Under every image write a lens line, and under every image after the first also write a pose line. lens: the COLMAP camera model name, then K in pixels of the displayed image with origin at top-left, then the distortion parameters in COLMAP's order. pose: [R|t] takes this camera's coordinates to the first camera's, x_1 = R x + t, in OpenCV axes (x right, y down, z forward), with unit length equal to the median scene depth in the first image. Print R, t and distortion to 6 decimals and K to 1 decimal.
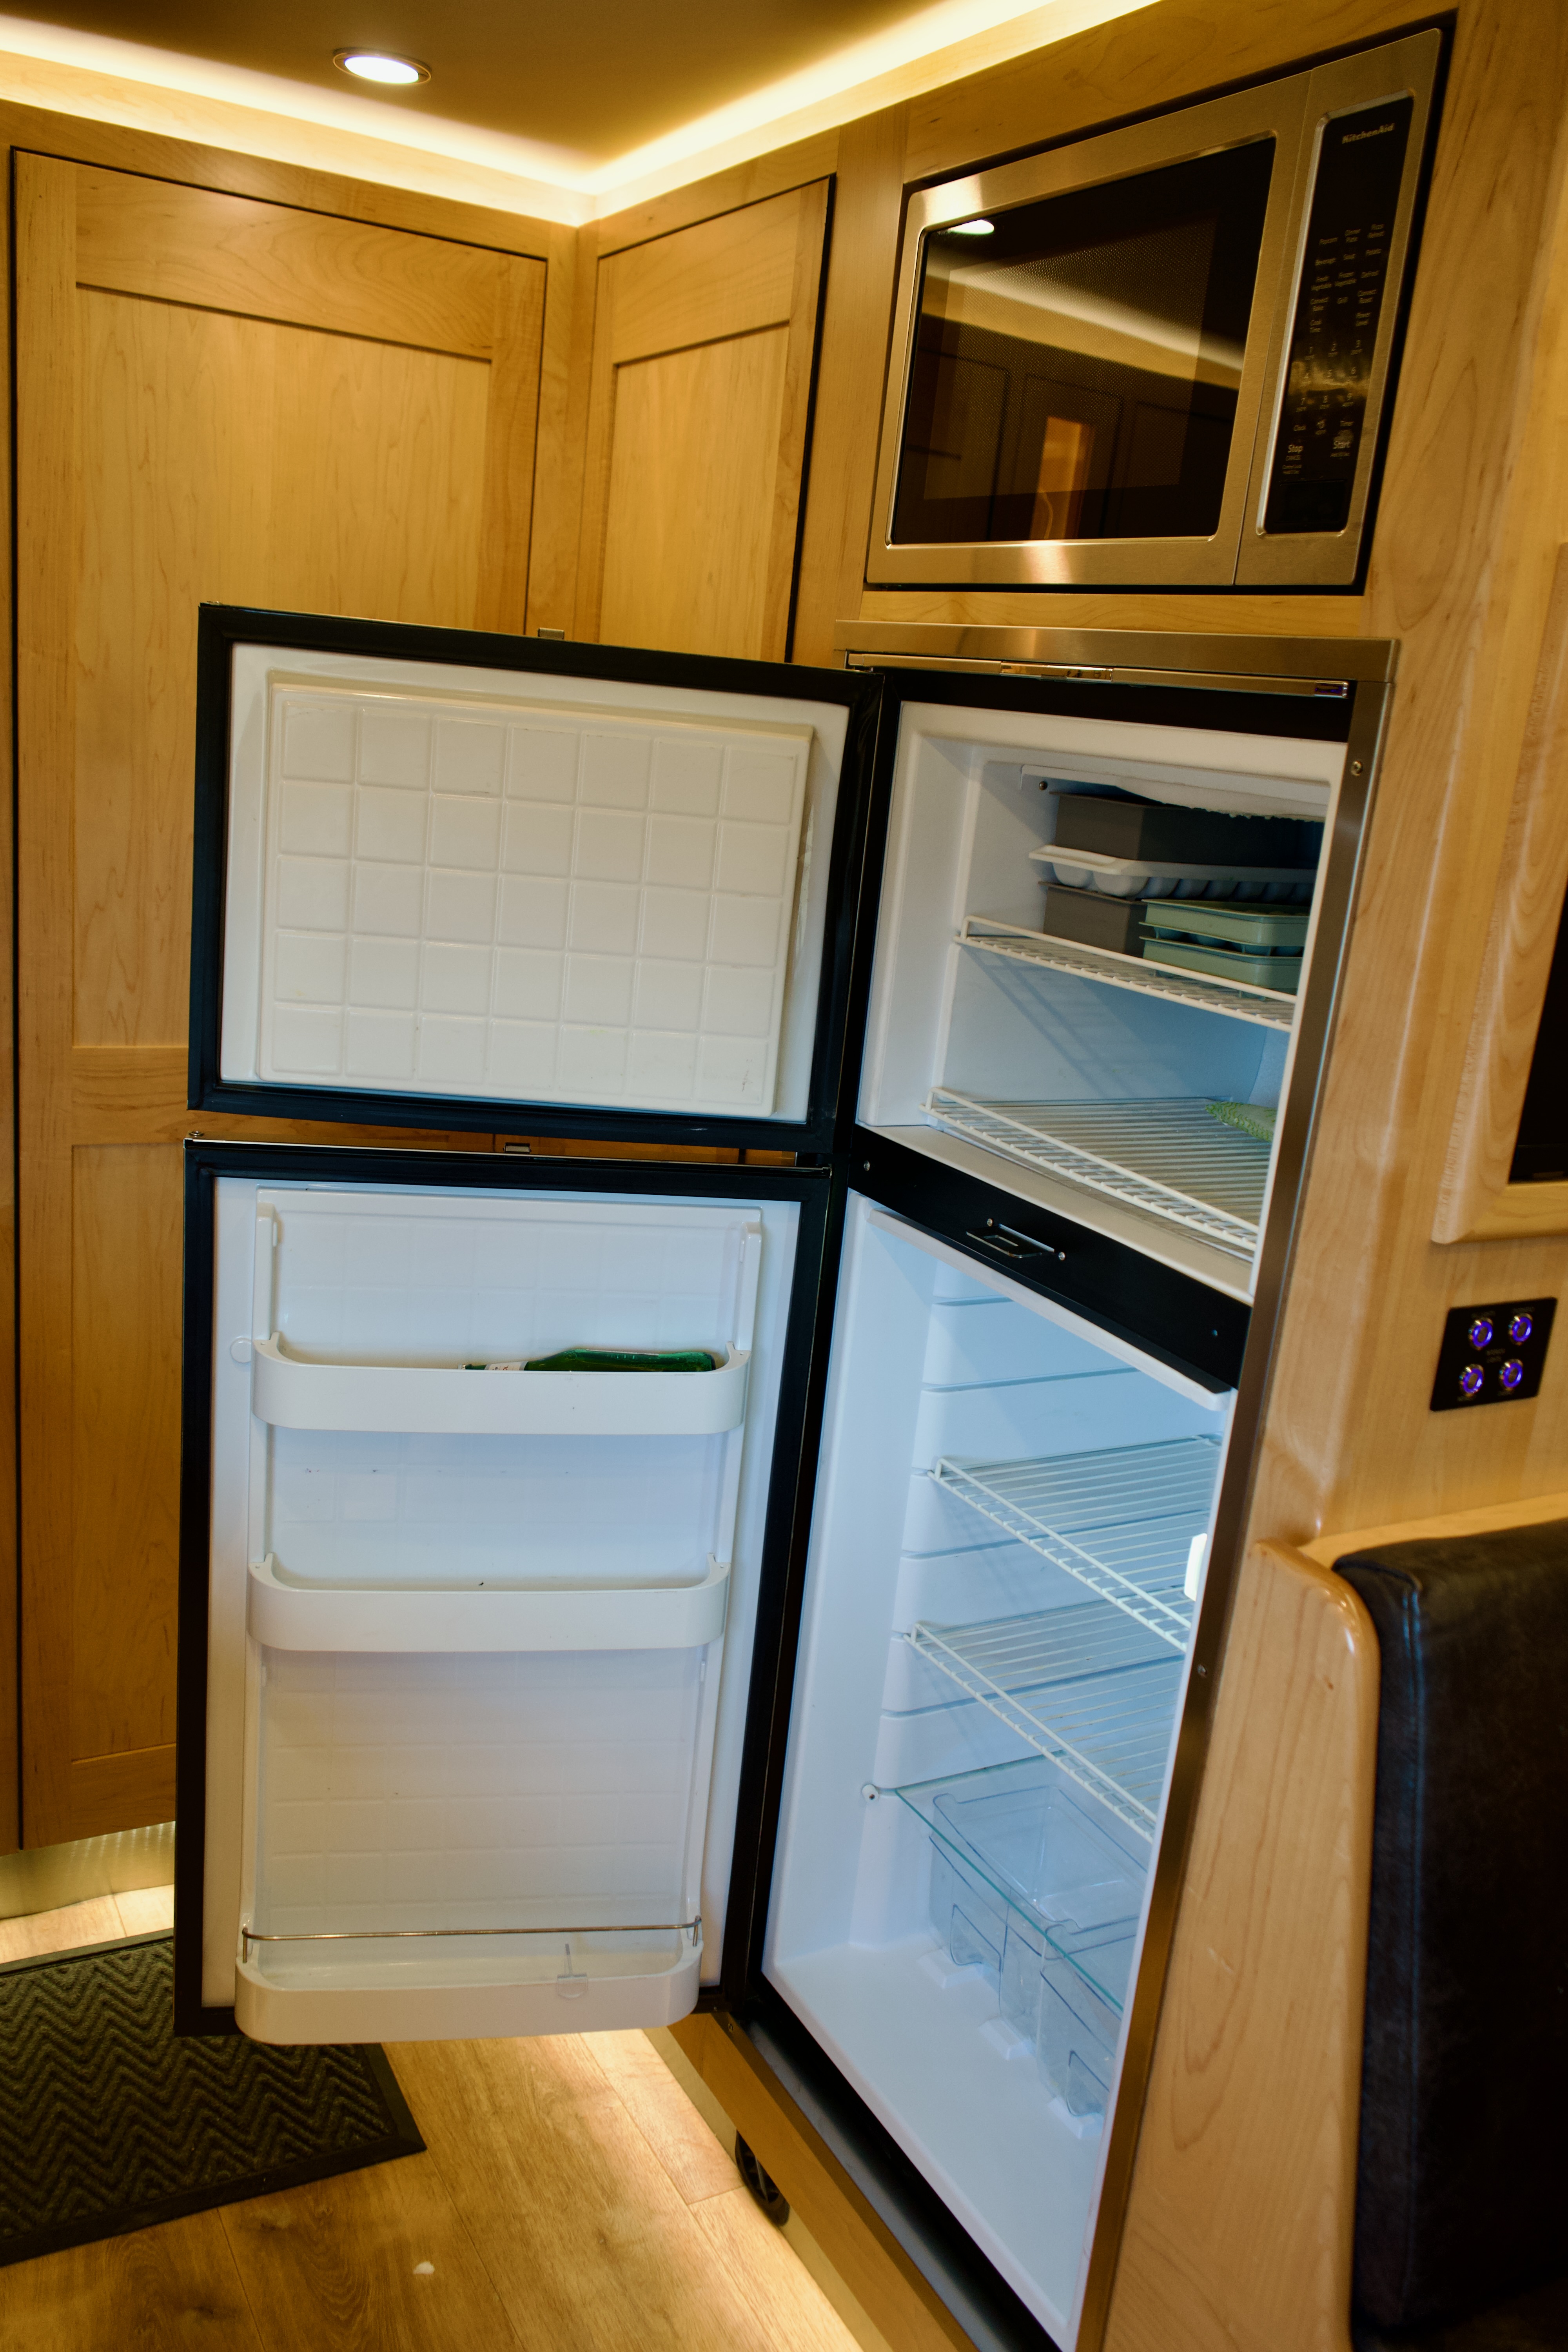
lens RADIAL K [[1906.9, 0, 777.5], [0, 1906.9, 1167.6], [0, 0, 1]] dist [-0.005267, -0.002158]
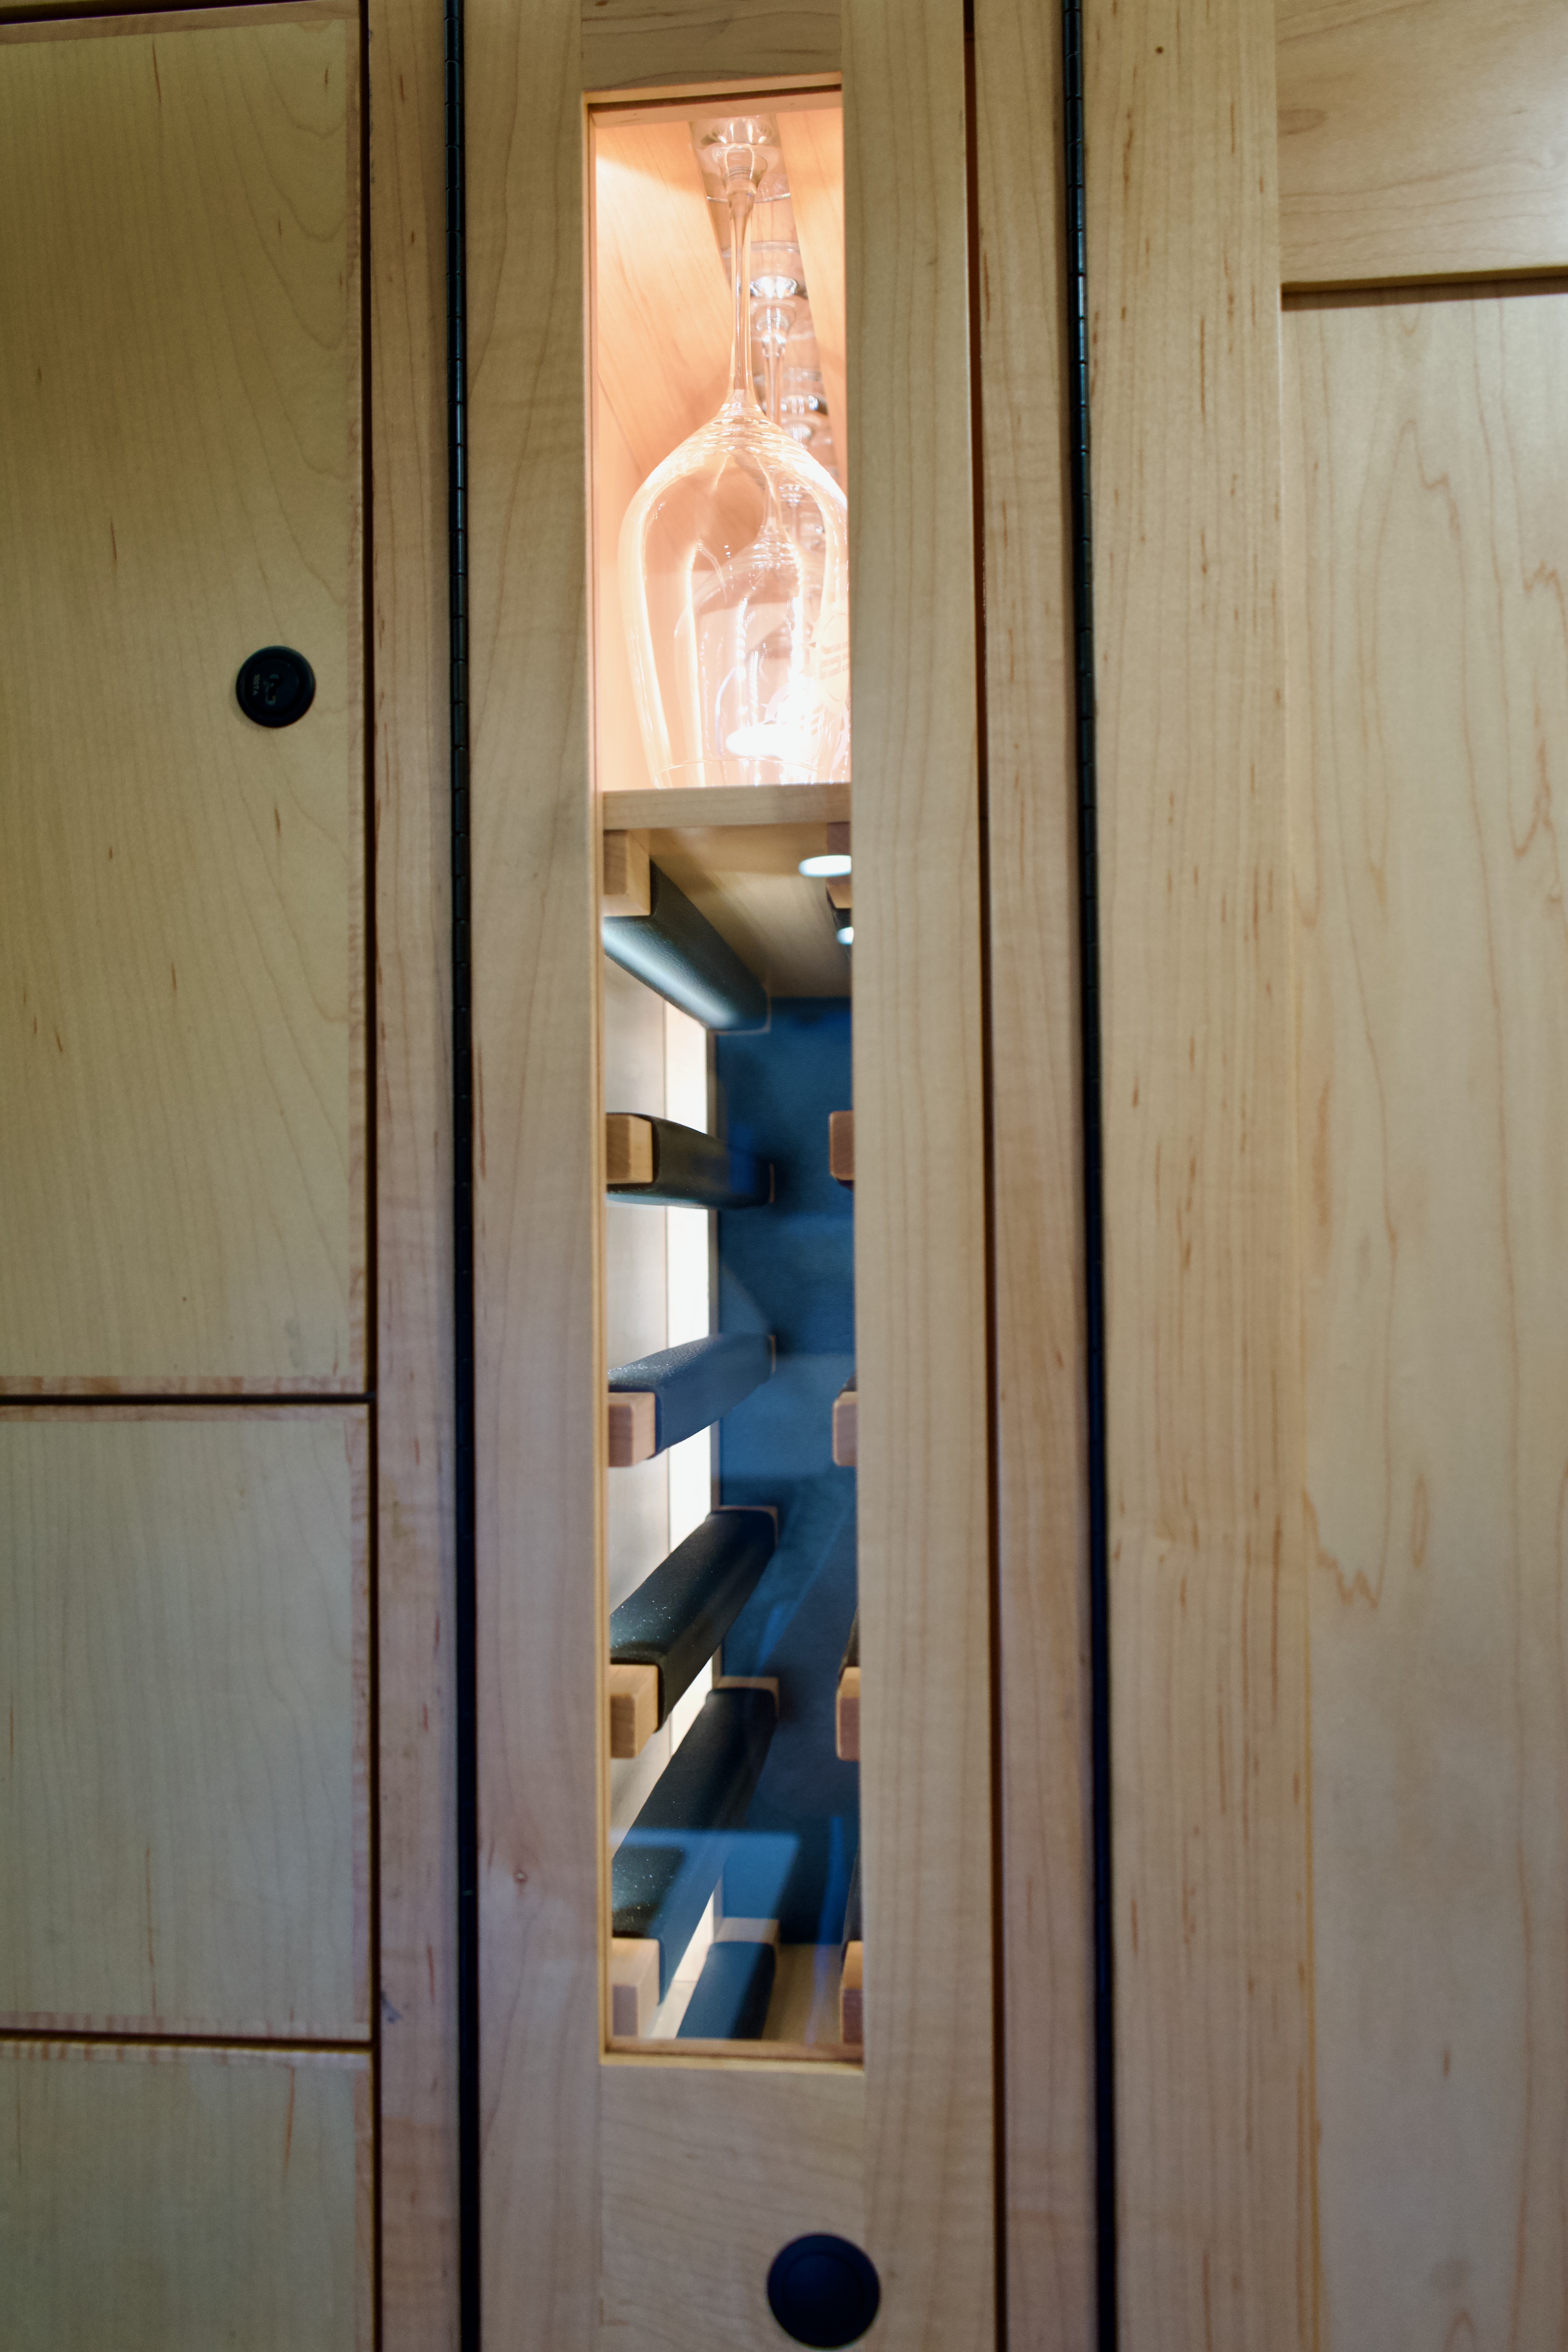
lens RADIAL K [[1906.9, 0, 781.7], [0, 1906.9, 1179.7], [0, 0, 1]] dist [-0.005267, -0.002158]
pose [[0.817642, -0.119186, -0.563255, -0.259132], [-0.058350, 0.956145, -0.287024, -0.225186], [0.572763, 0.267549, 0.774829, 0.701196]]
